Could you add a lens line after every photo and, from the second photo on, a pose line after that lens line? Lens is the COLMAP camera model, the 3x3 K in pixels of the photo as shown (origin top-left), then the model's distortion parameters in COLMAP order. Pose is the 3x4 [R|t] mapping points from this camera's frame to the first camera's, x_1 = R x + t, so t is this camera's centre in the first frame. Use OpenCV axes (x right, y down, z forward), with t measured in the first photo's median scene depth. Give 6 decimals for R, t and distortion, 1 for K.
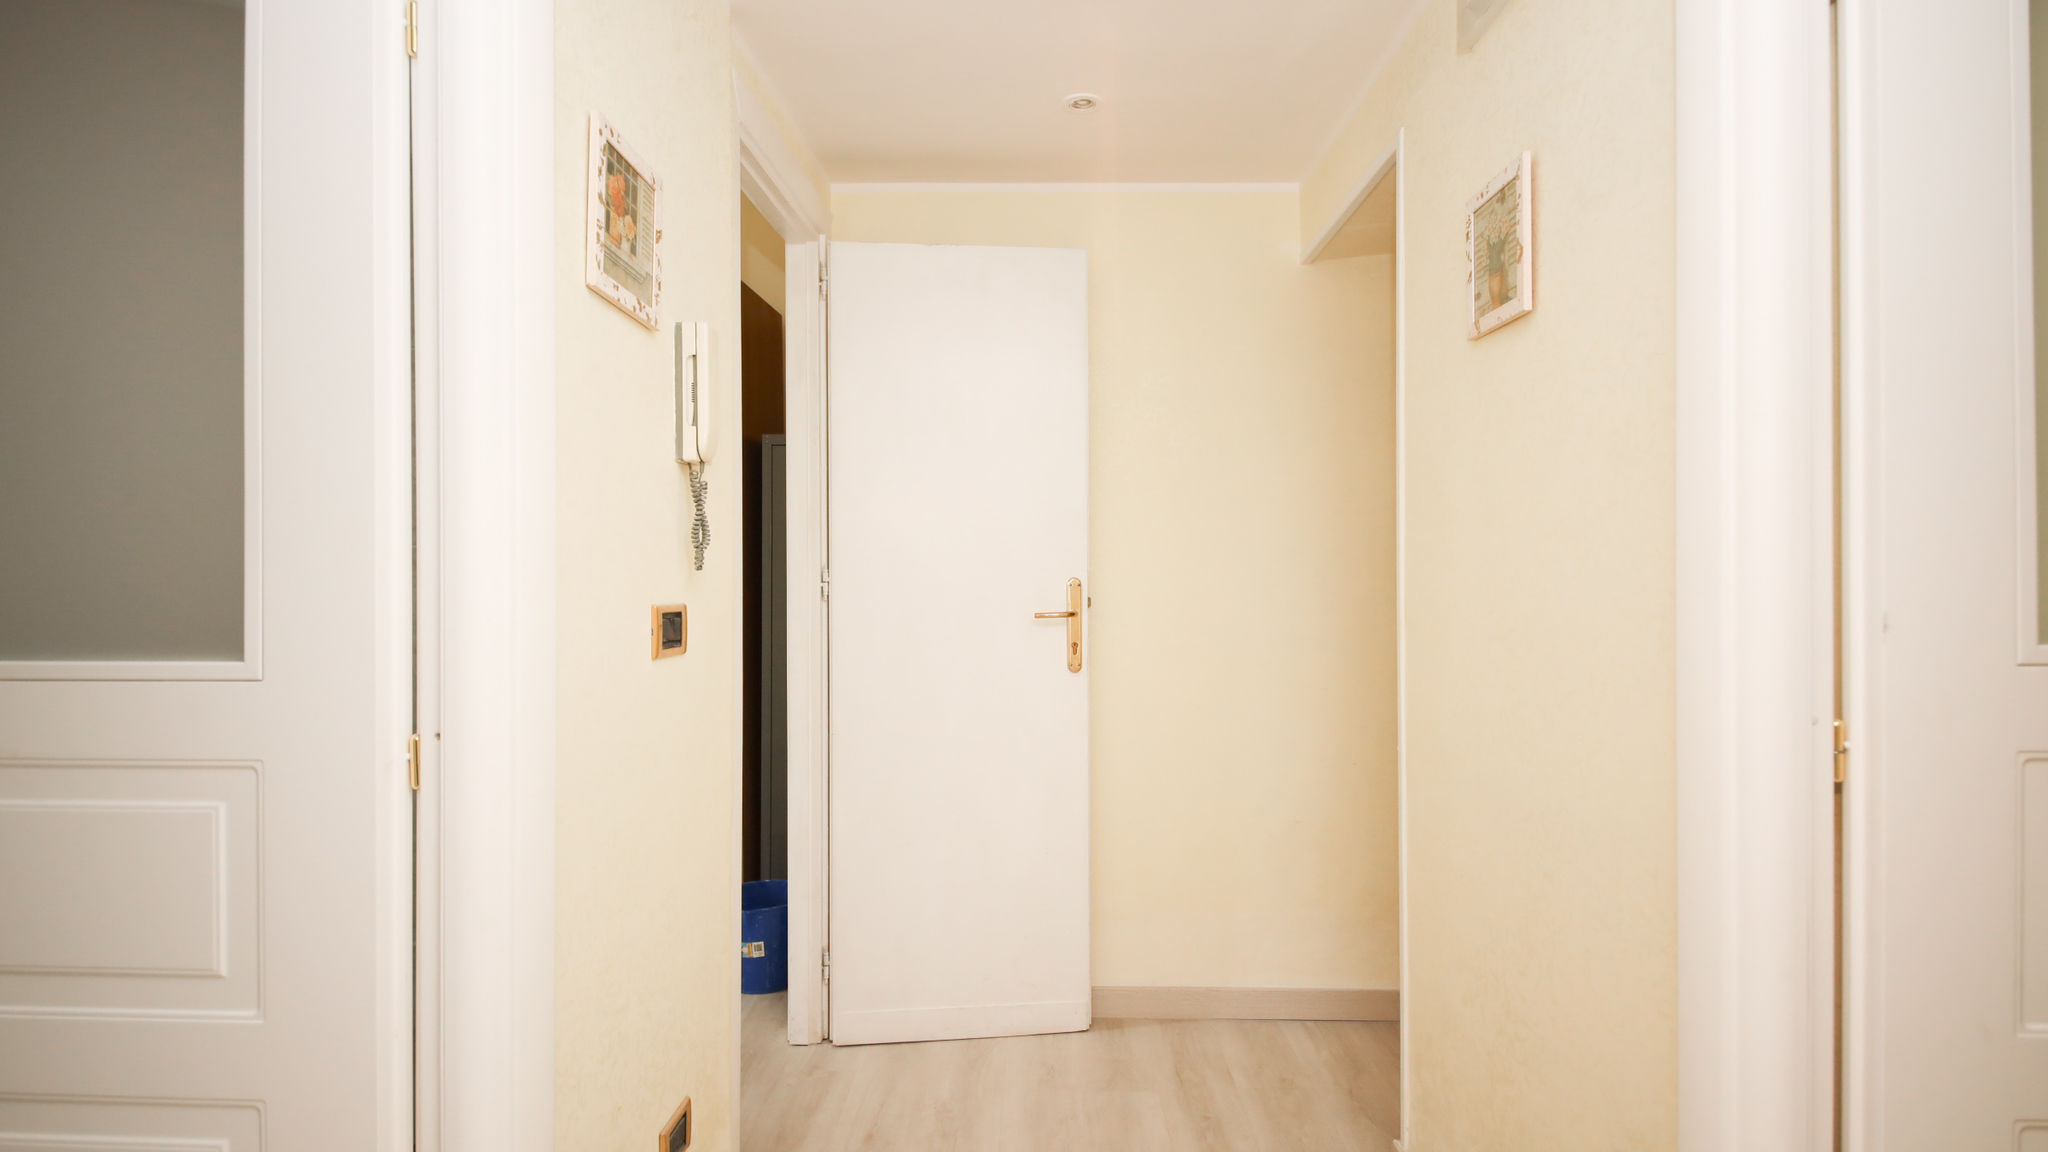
lens RADIAL K [[1046.3, 0, 1017.5], [0, 1046.3, 570.8], [0, 0, 1]] dist [0.046213, -0.038085]
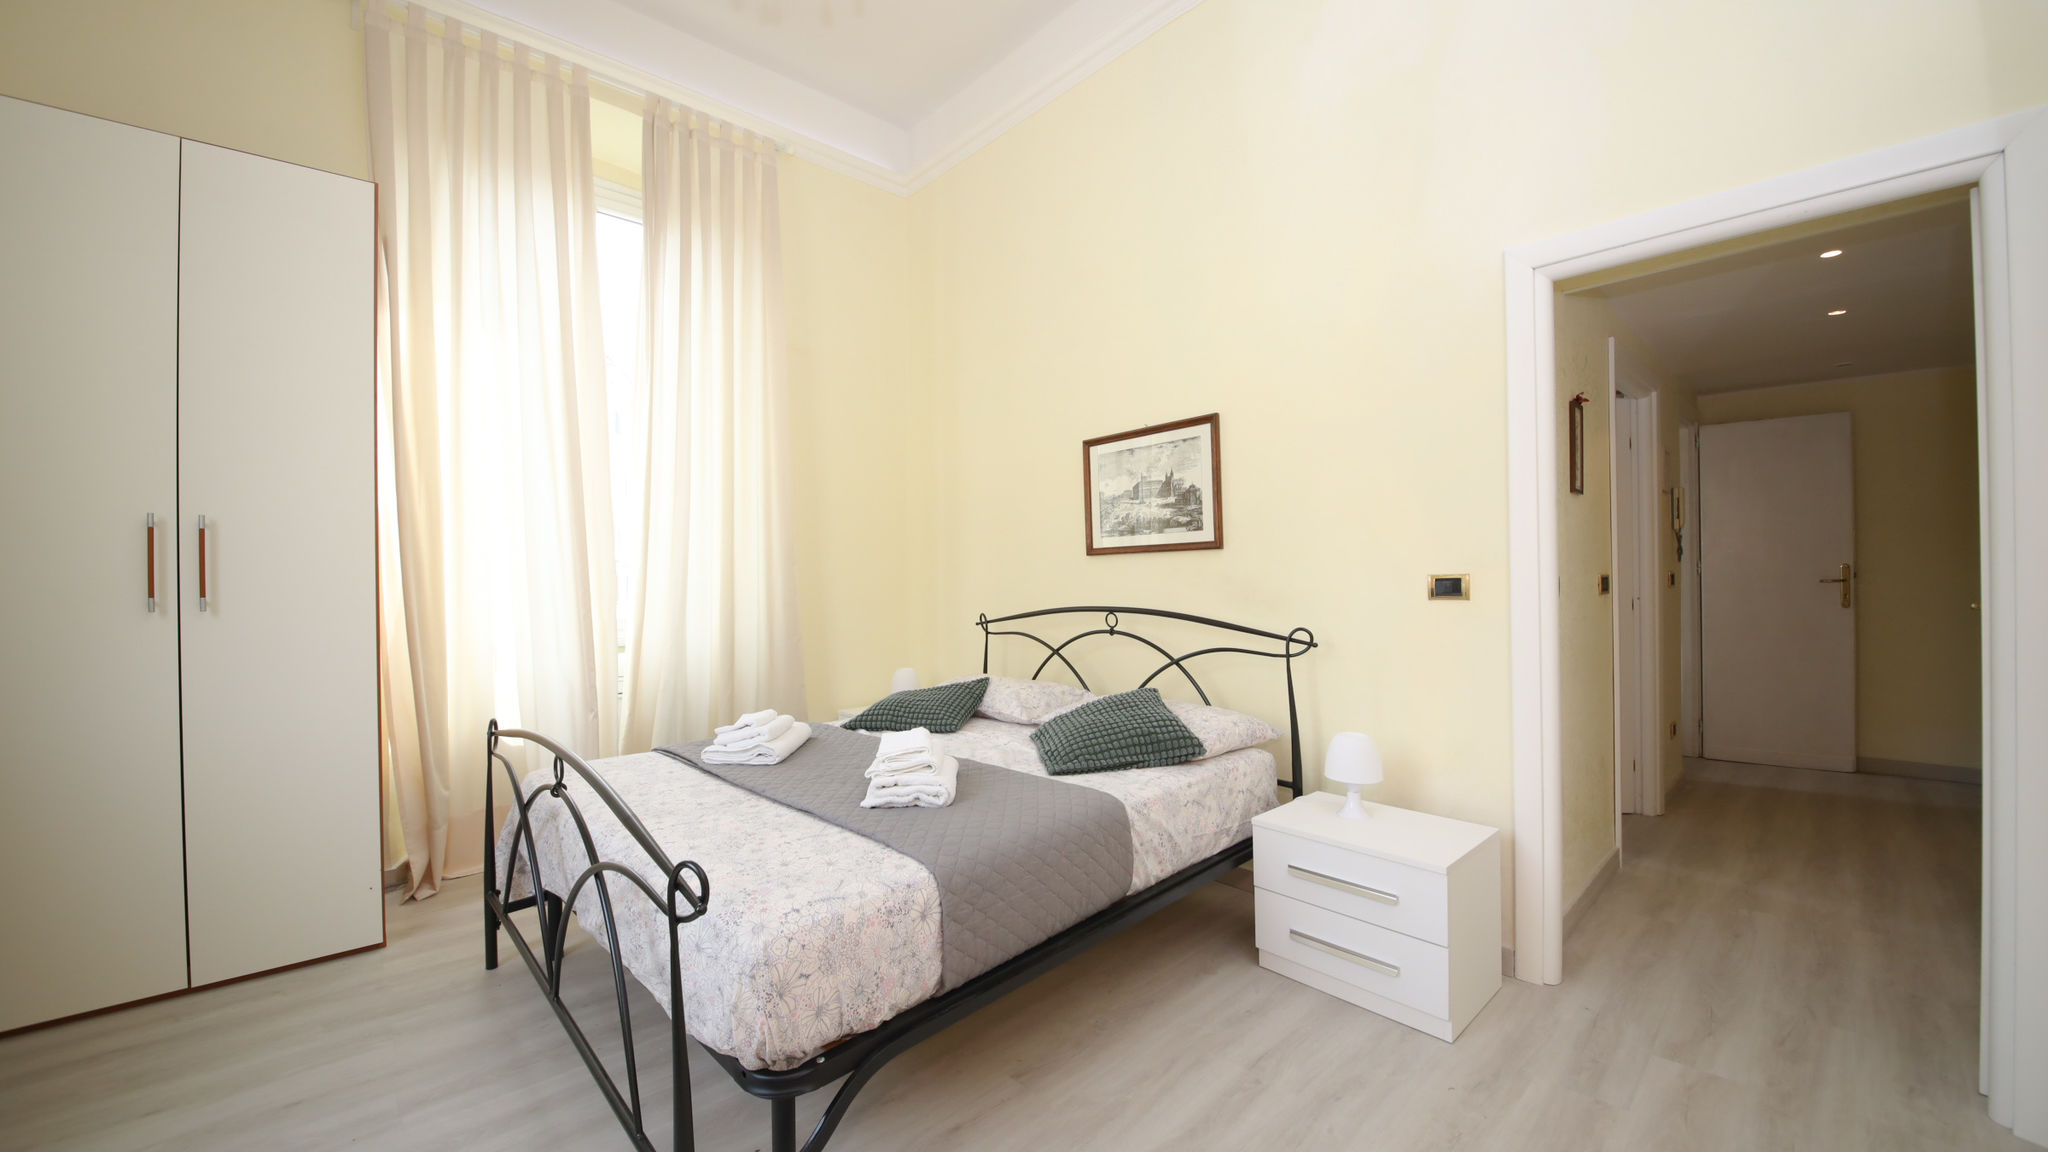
lens RADIAL K [[805.1, 0, 1024.0], [0, 805.1, 576.0], [0, 0, 1]] dist [-0.007377, -0.000135]
pose [[0.744538, -0.002121, -0.667576, -0.111515], [0.008936, 0.999937, 0.006789, 0.002997], [0.667520, -0.011021, 0.744511, -1.418868]]
